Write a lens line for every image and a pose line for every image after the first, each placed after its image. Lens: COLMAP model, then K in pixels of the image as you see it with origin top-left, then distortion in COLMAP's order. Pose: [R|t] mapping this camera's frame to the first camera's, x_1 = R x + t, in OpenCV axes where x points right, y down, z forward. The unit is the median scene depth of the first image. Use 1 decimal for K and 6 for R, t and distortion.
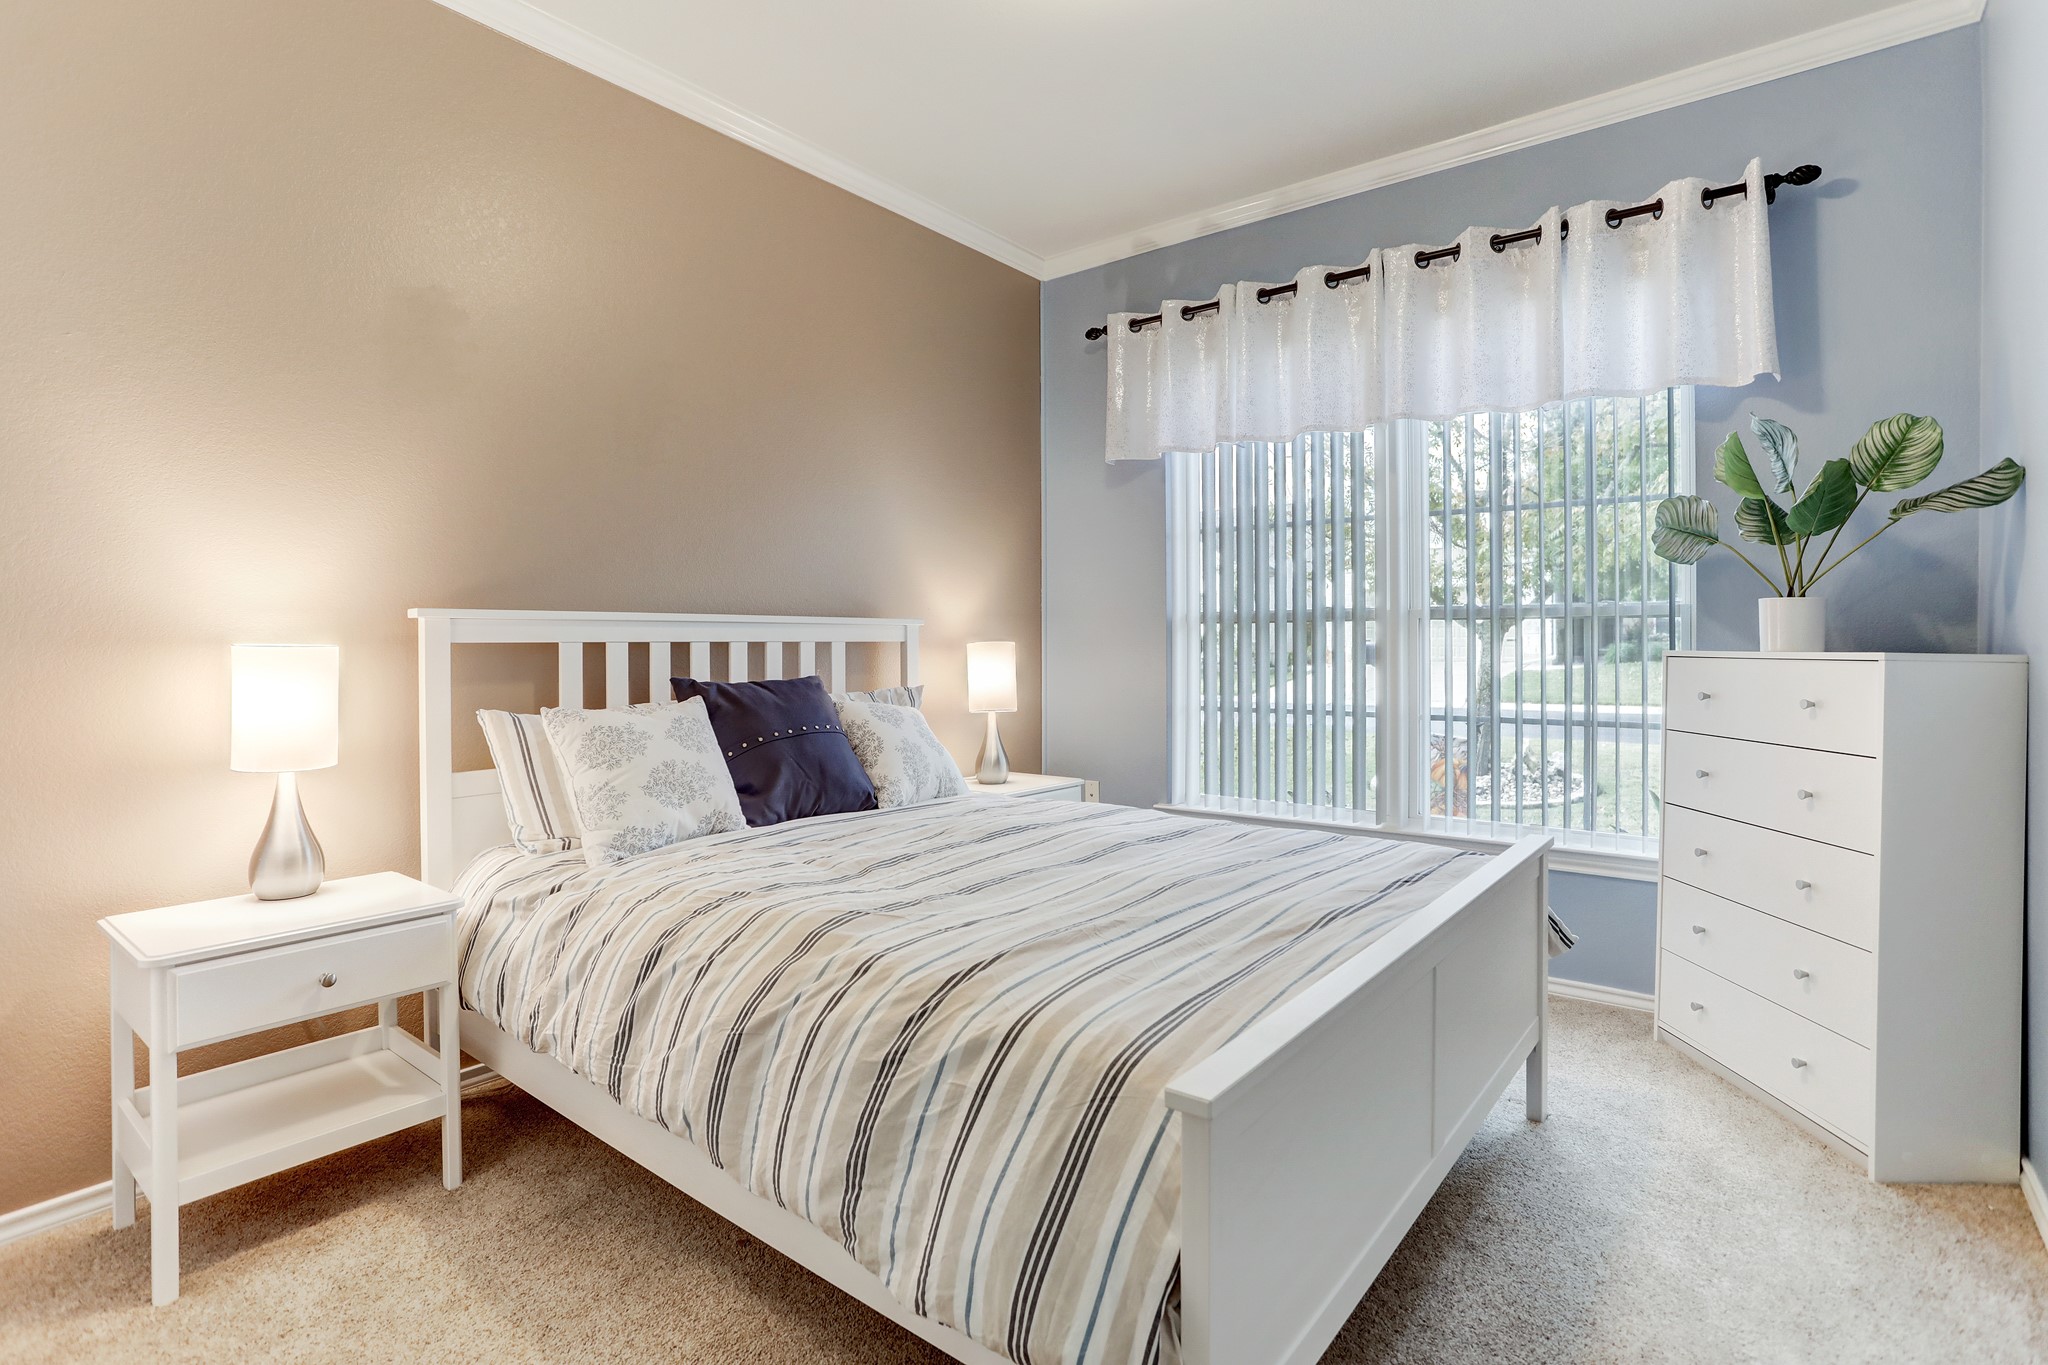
lens RADIAL K [[1007.9, 0, 1021.8], [0, 1007.9, 658.6], [0, 0, 1]] dist [-0.064497, 0.034640]
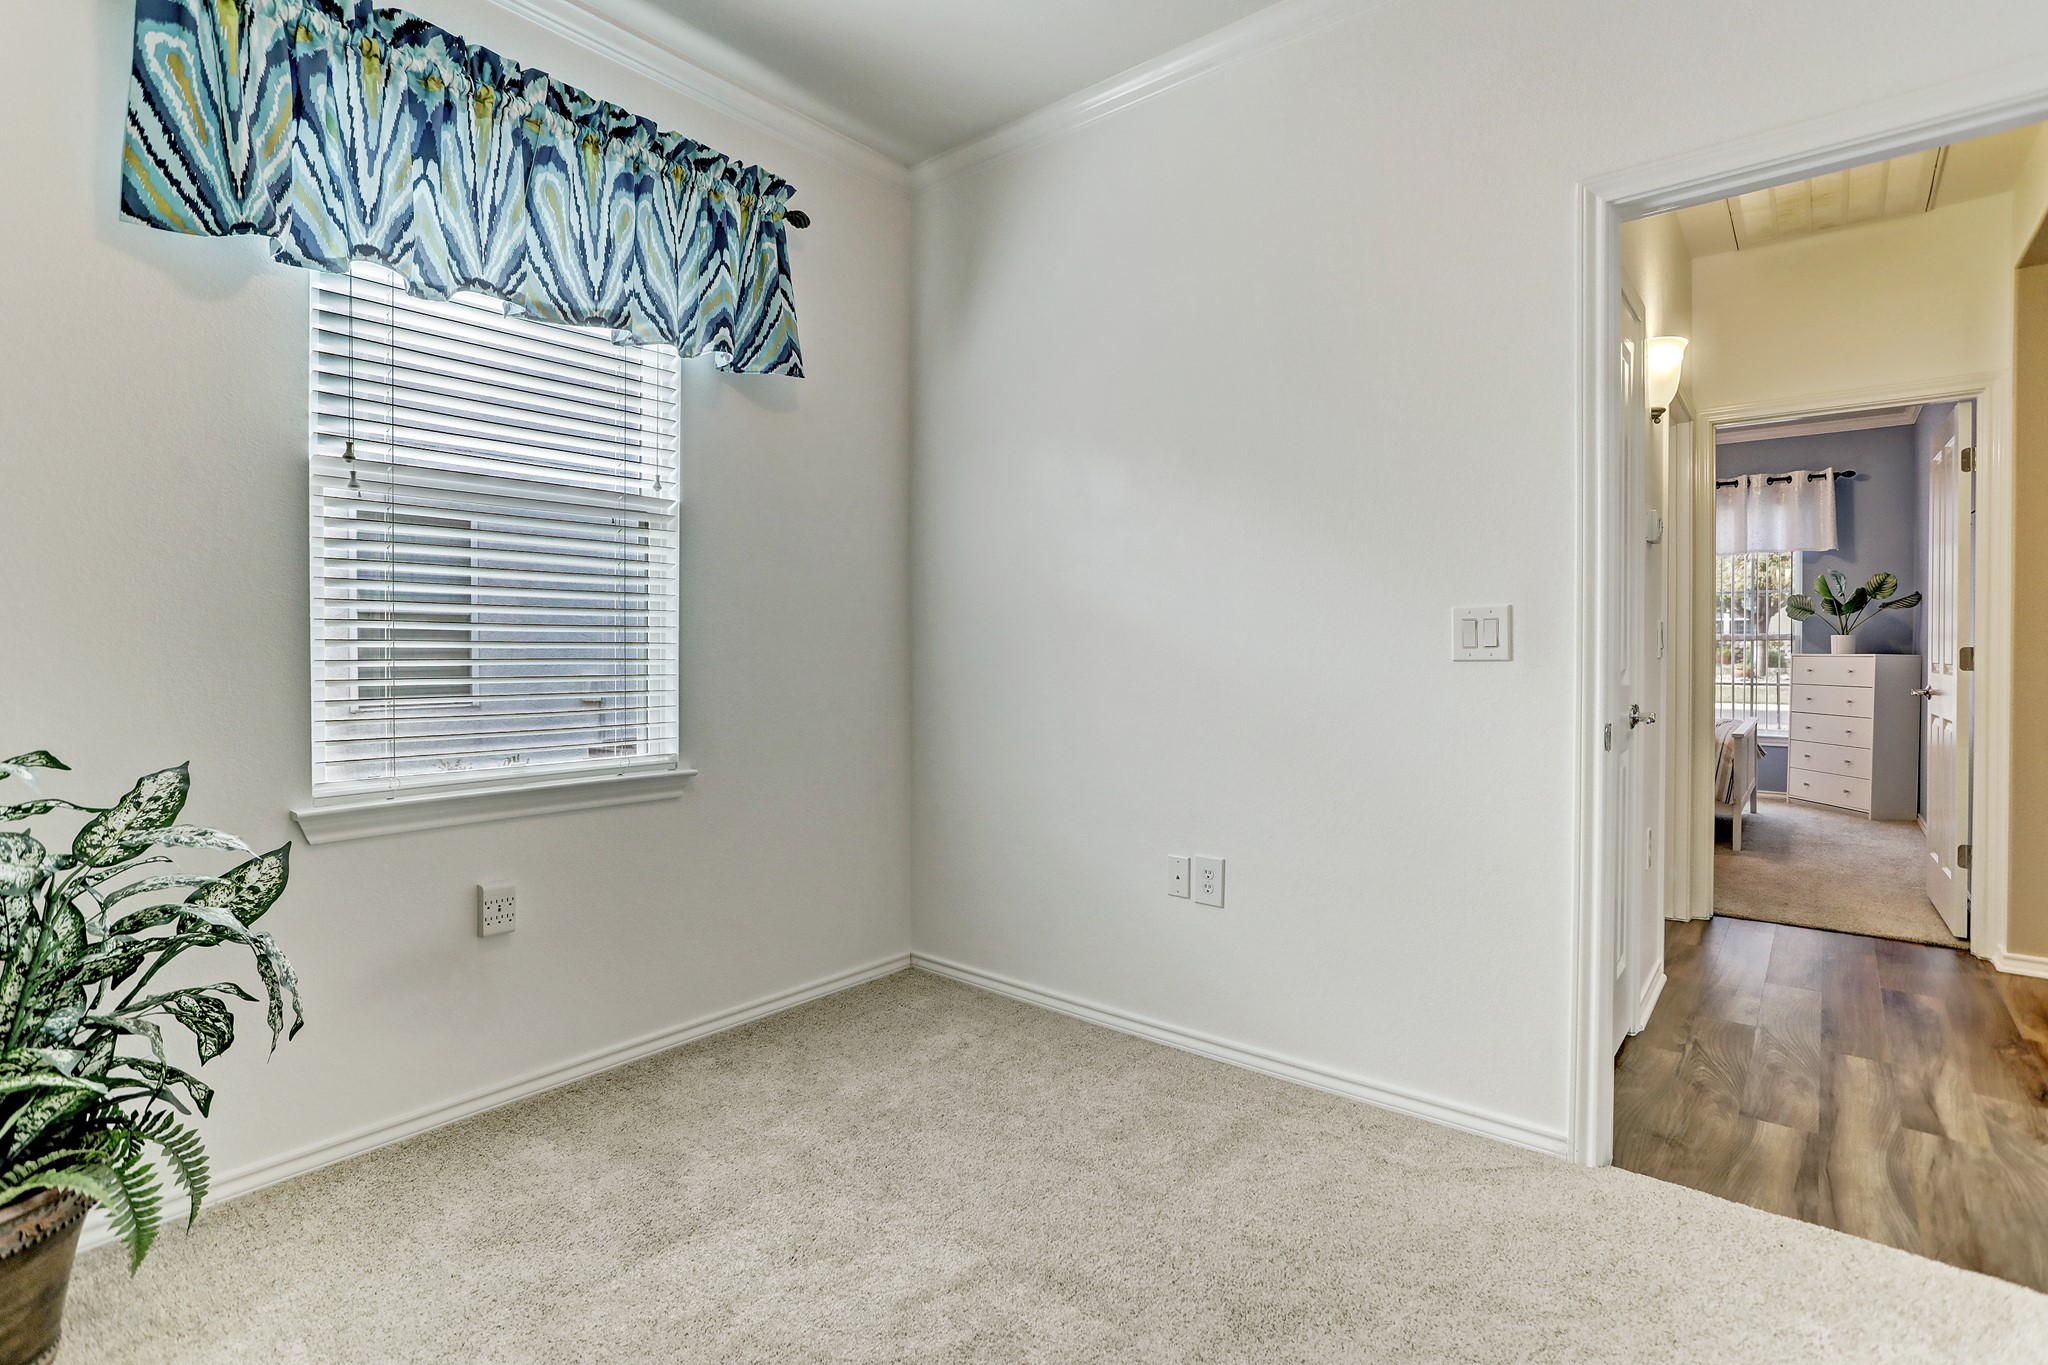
lens RADIAL K [[984.0, 0, 1025.9], [0, 984.0, 664.2], [0, 0, 1]] dist [-0.001432, 0.000759]
pose [[0.999965, 0.008313, -0.000750, -1.454275], [-0.008311, 0.999964, 0.001514, 0.034669], [0.000762, -0.001508, 0.999999, -1.702563]]
